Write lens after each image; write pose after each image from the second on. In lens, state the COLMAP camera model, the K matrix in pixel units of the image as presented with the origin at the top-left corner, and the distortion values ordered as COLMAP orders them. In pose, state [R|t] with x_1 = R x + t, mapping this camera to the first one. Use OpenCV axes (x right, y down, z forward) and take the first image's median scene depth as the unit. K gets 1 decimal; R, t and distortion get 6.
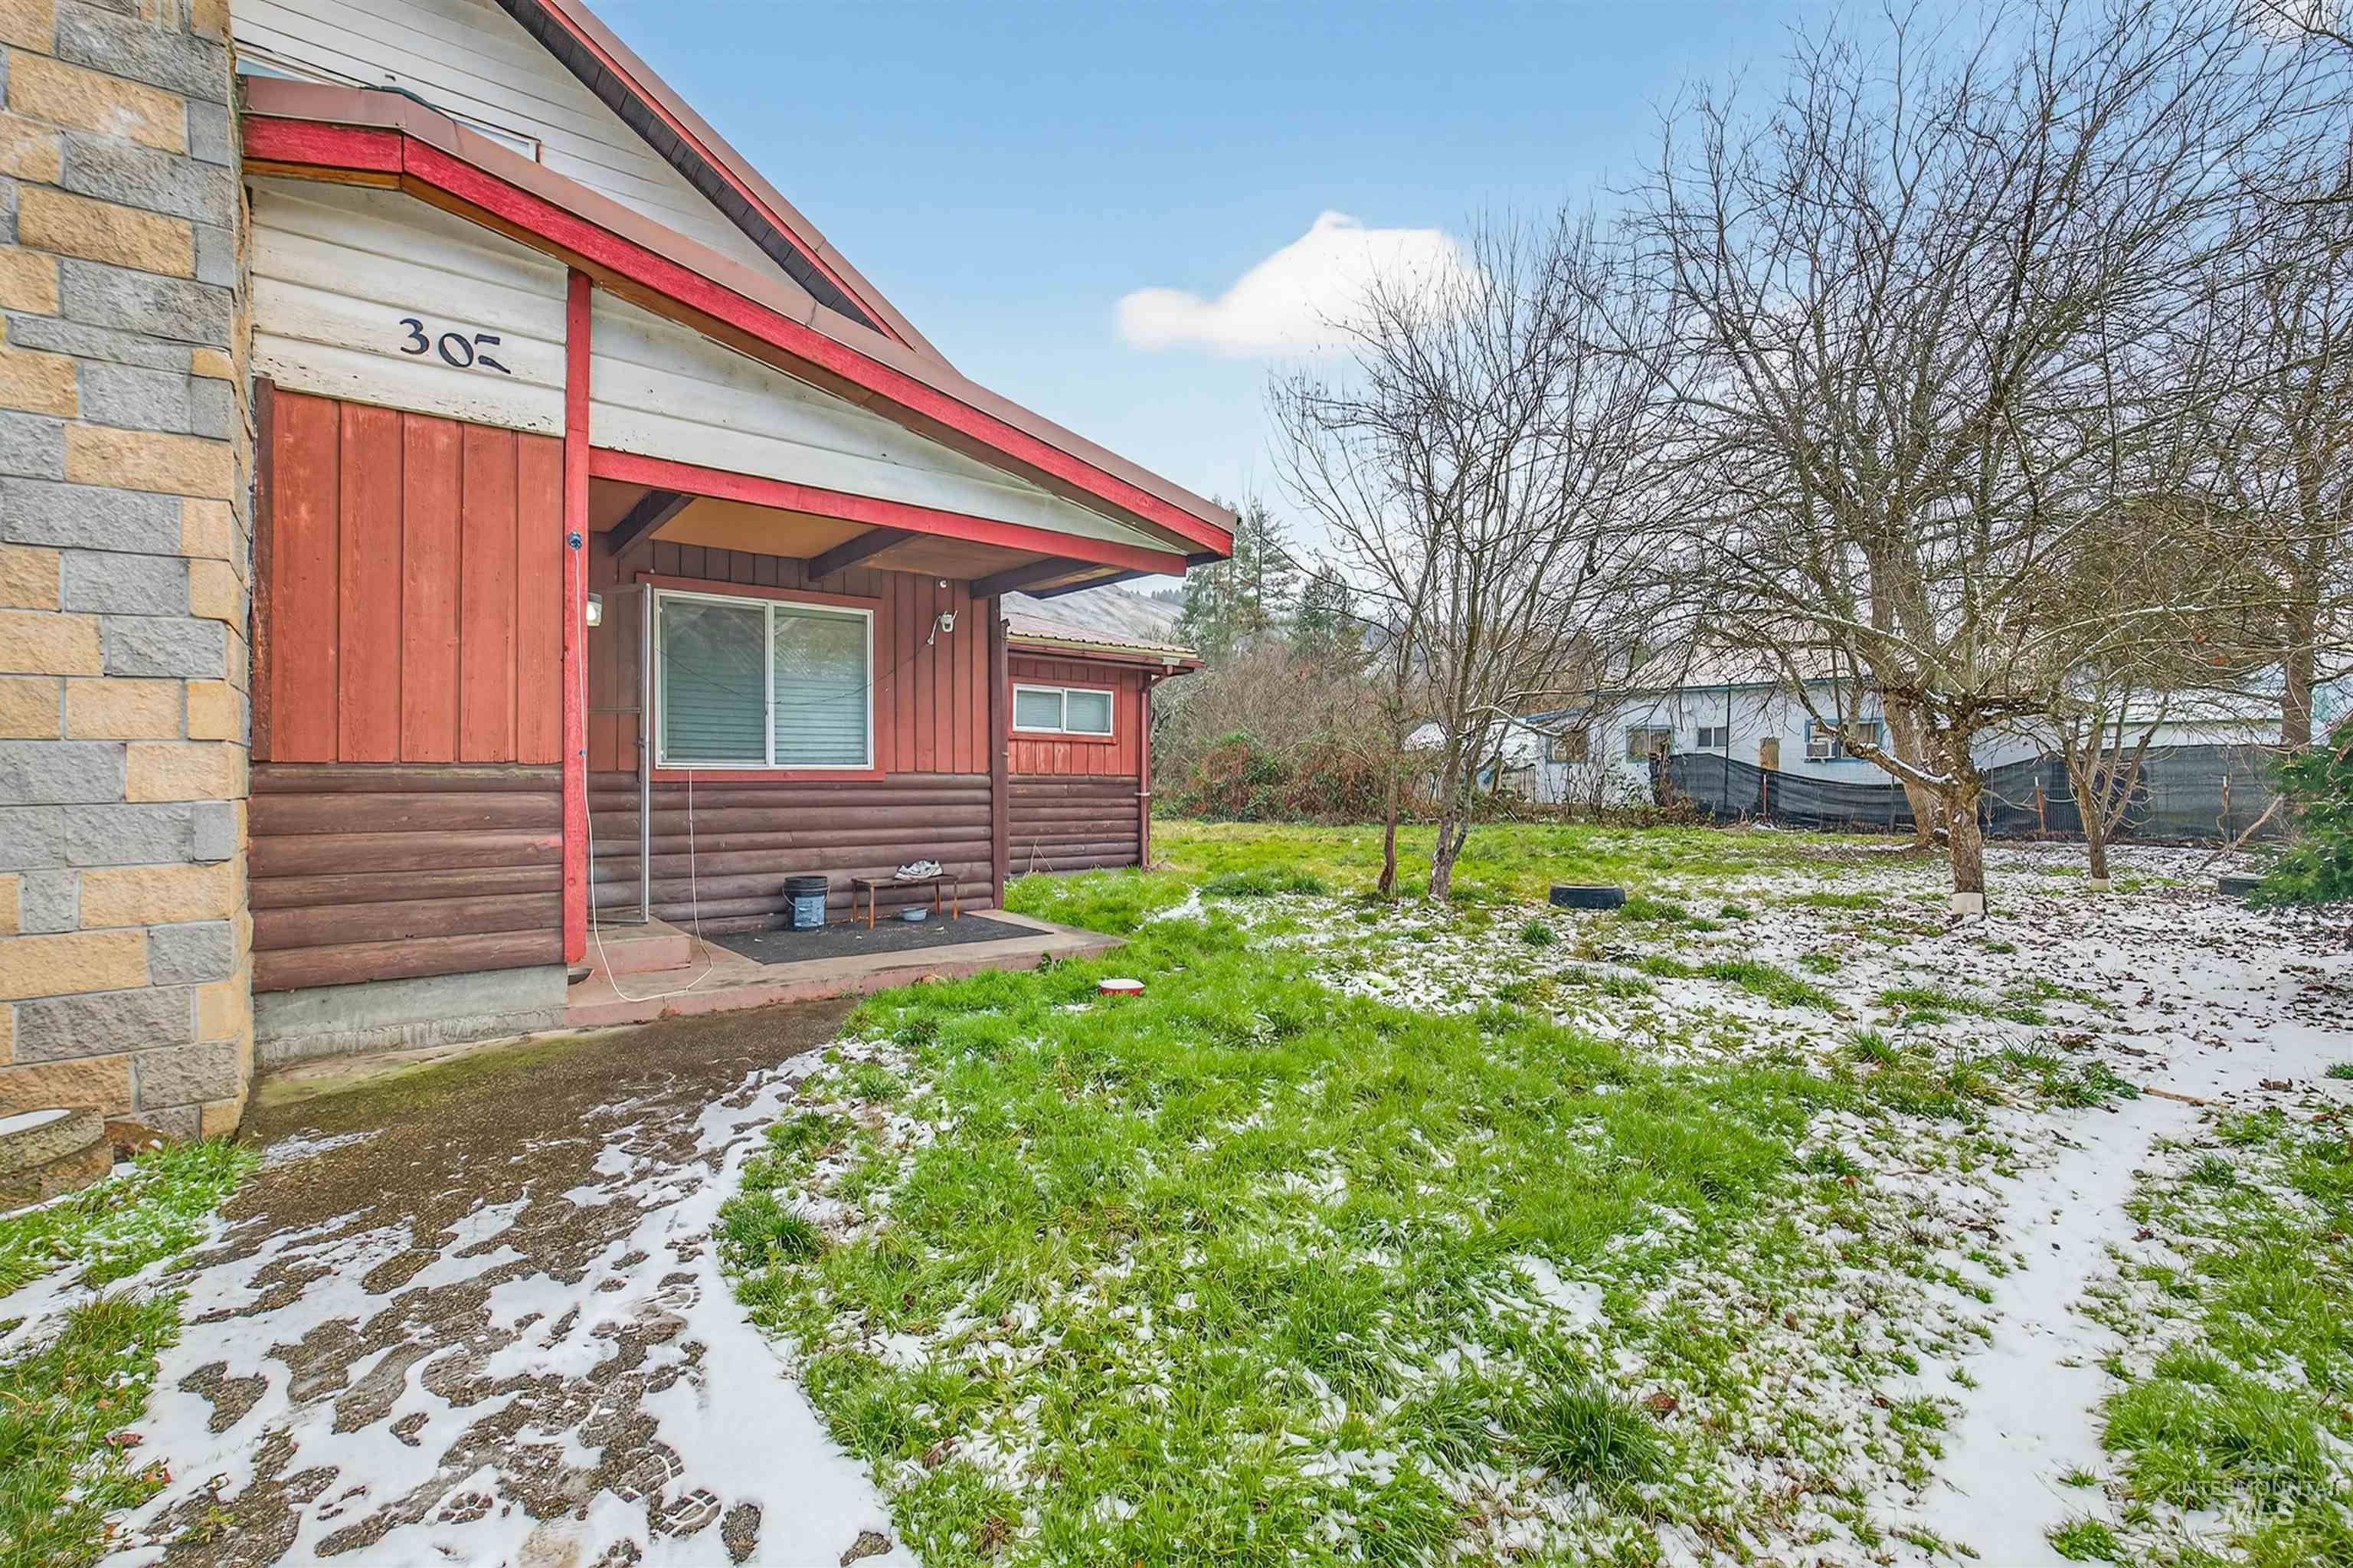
lens RADIAL K [[1084.1, 0, 1186.1], [0, 1084.1, 768.1], [0, 0, 1]] dist [-0.001796, 0.000466]
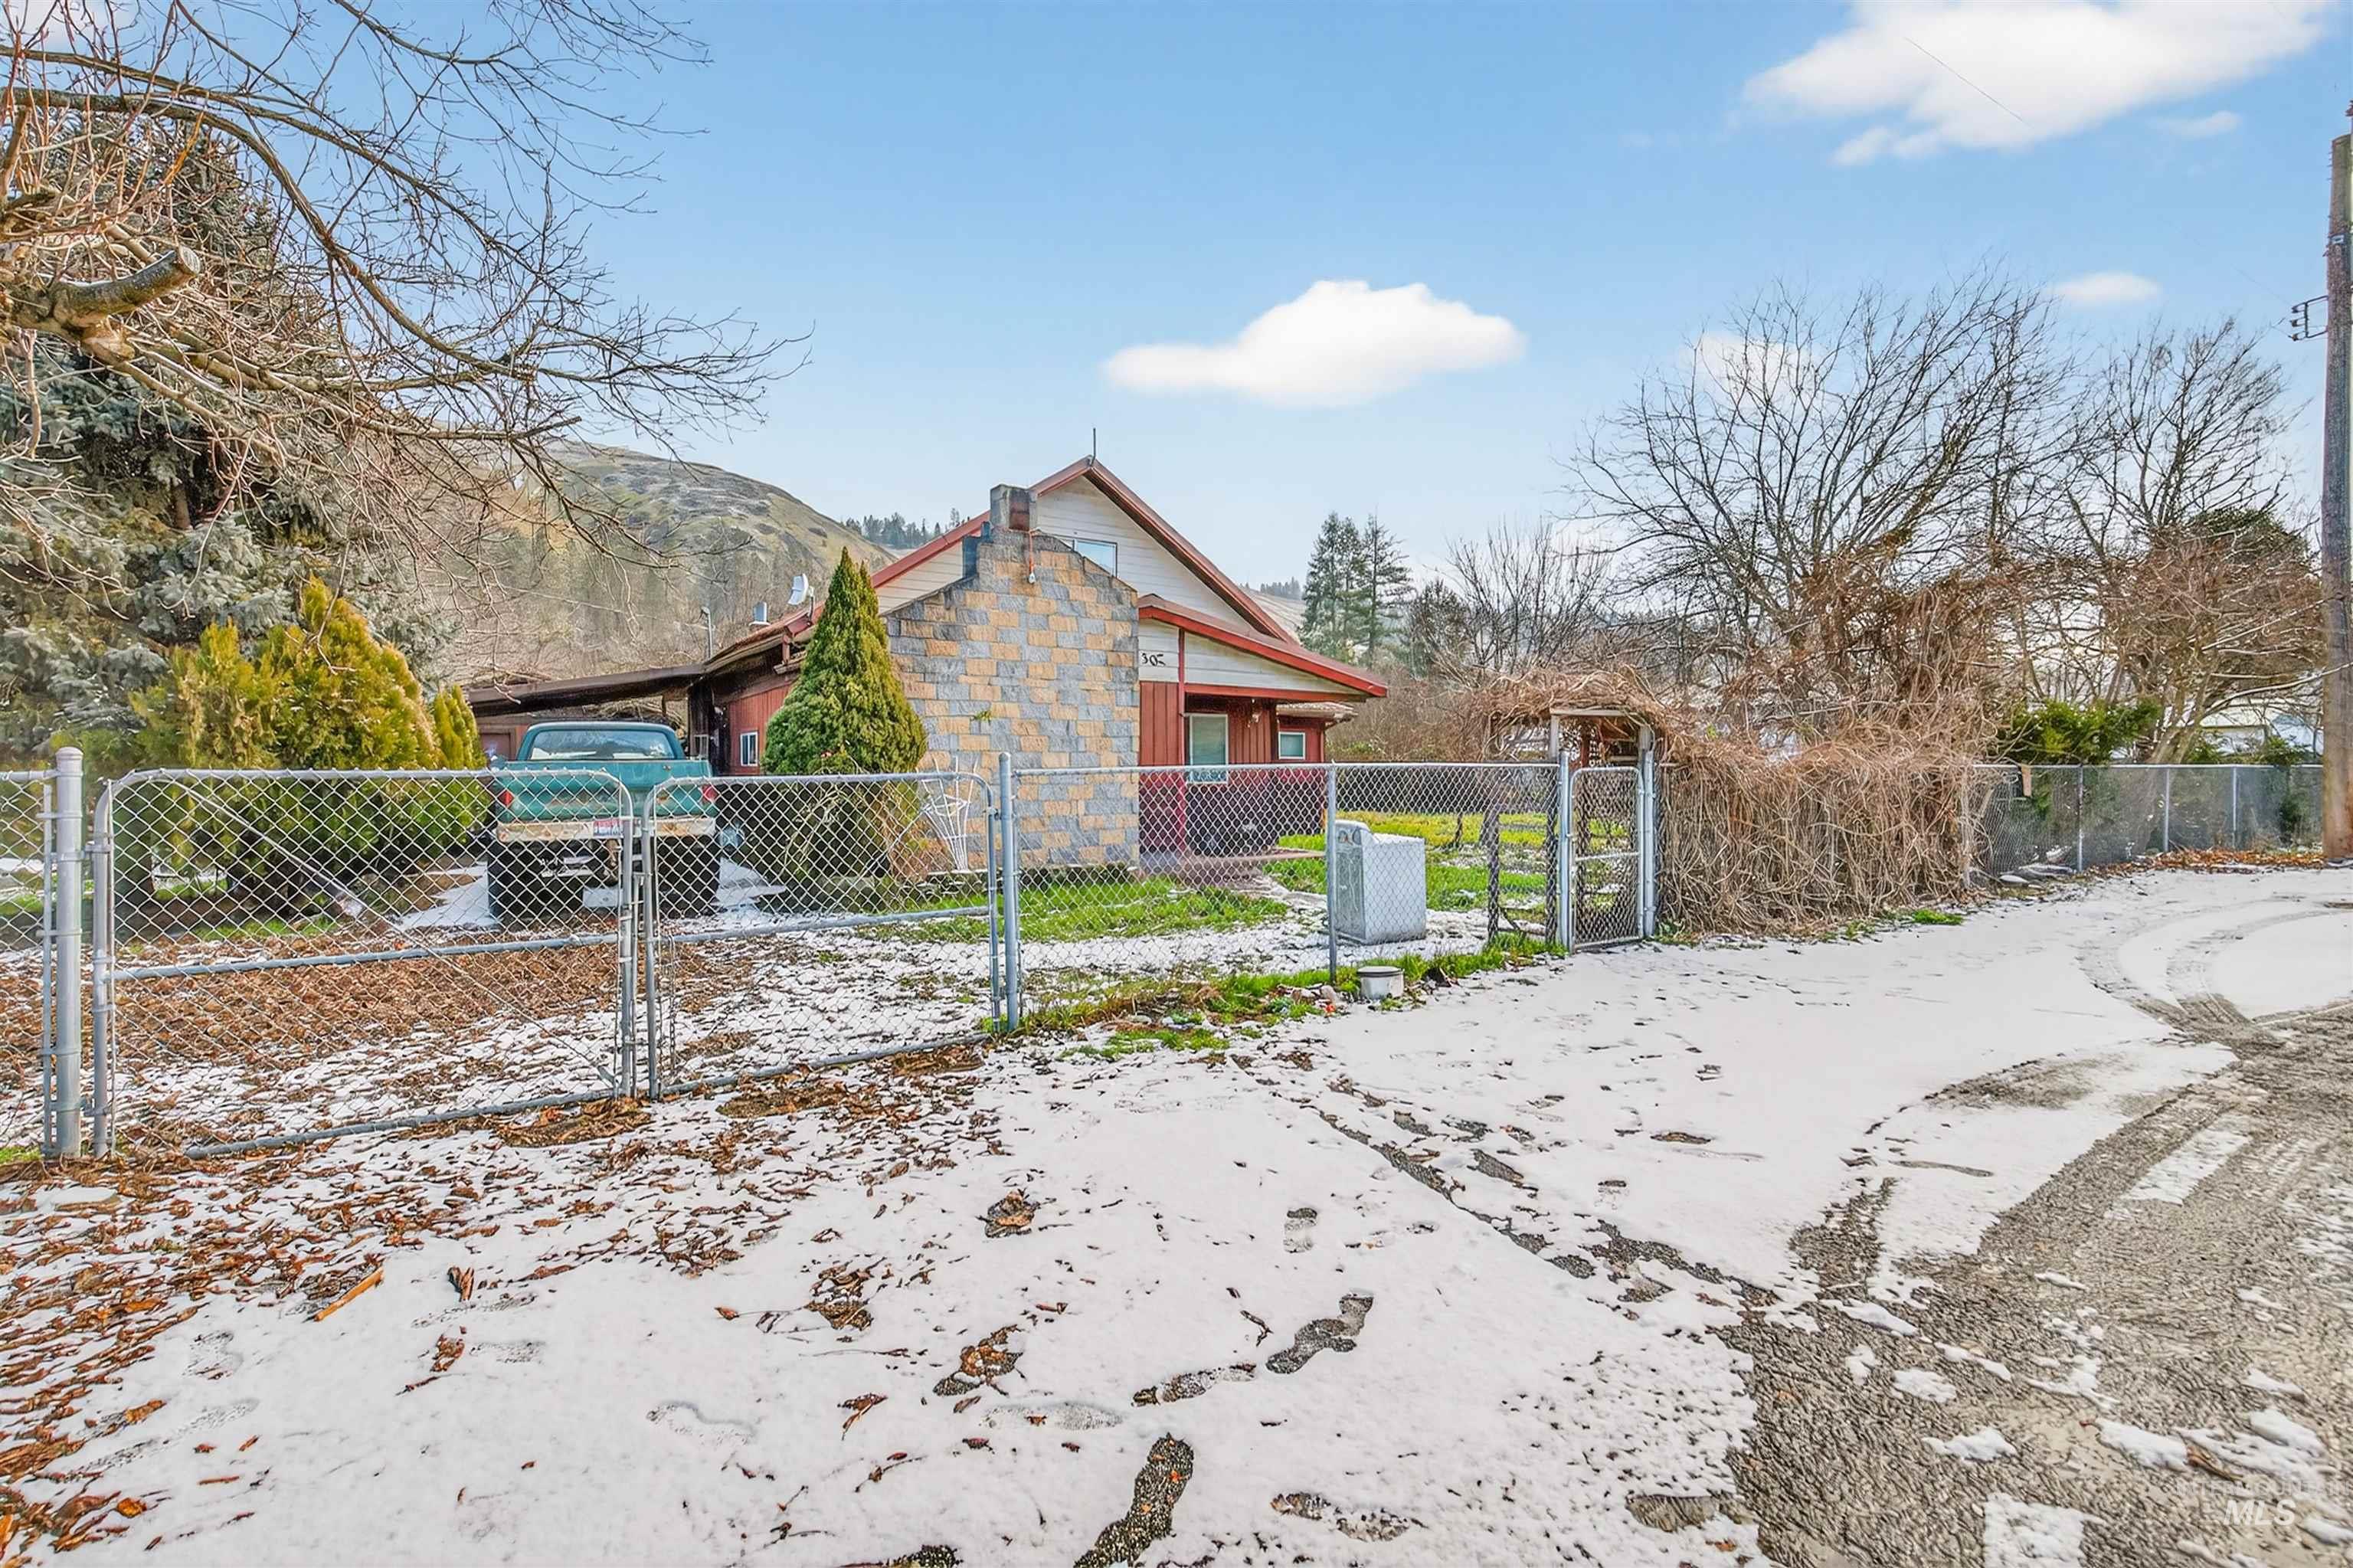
lens RADIAL K [[1084.1, 0, 1186.1], [0, 1084.1, 768.1], [0, 0, 1]] dist [-0.001796, 0.000466]
pose [[0.994994, -0.001879, -0.099919, -0.078279], [0.002893, 0.999946, 0.009998, -0.029053], [0.099895, -0.010237, 0.994945, -0.718441]]
